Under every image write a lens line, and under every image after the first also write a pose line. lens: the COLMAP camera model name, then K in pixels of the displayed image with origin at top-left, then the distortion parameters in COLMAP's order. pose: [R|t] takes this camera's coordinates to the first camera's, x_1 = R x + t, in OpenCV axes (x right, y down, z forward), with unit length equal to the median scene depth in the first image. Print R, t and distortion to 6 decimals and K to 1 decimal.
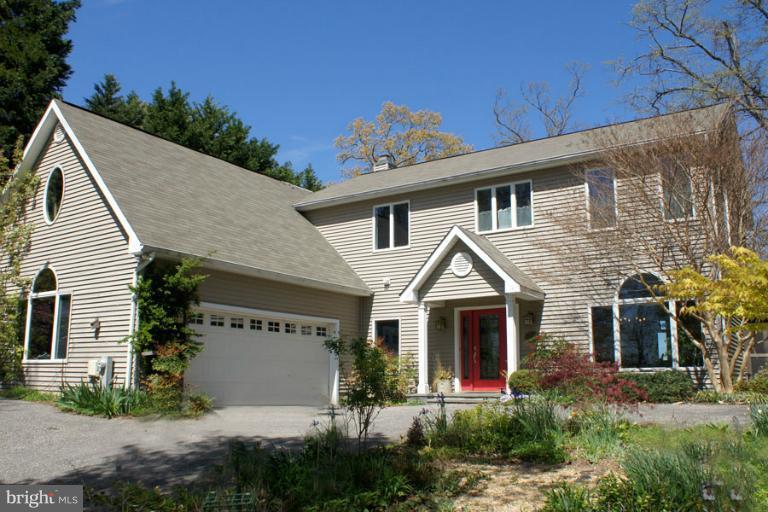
lens RADIAL K [[660.5, 0, 384.0], [0, 660.5, 256.0], [0, 0, 1]] dist [-0.088426, 0.005963]
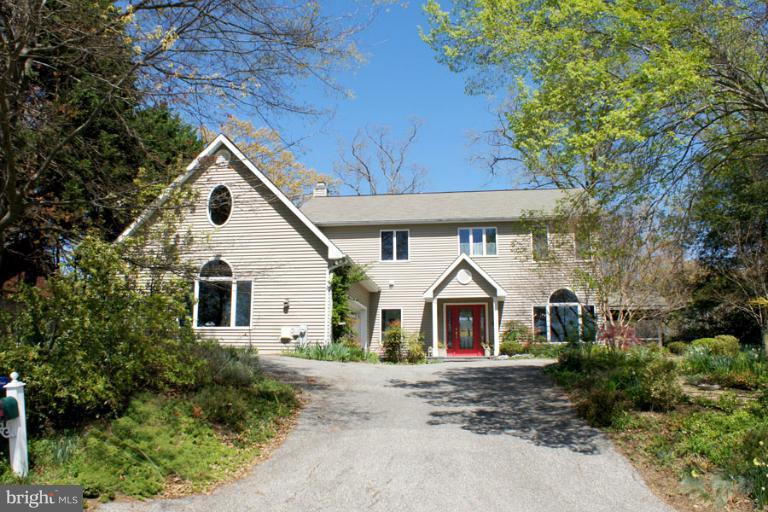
lens RADIAL K [[660.5, 0, 384.0], [0, 660.5, 256.0], [0, 0, 1]] dist [-0.088426, 0.005963]
pose [[0.898521, 0.079877, 0.431602, -0.743324], [-0.080868, 0.996595, -0.016087, 0.004462], [-0.431417, -0.020448, 0.901921, -0.363494]]
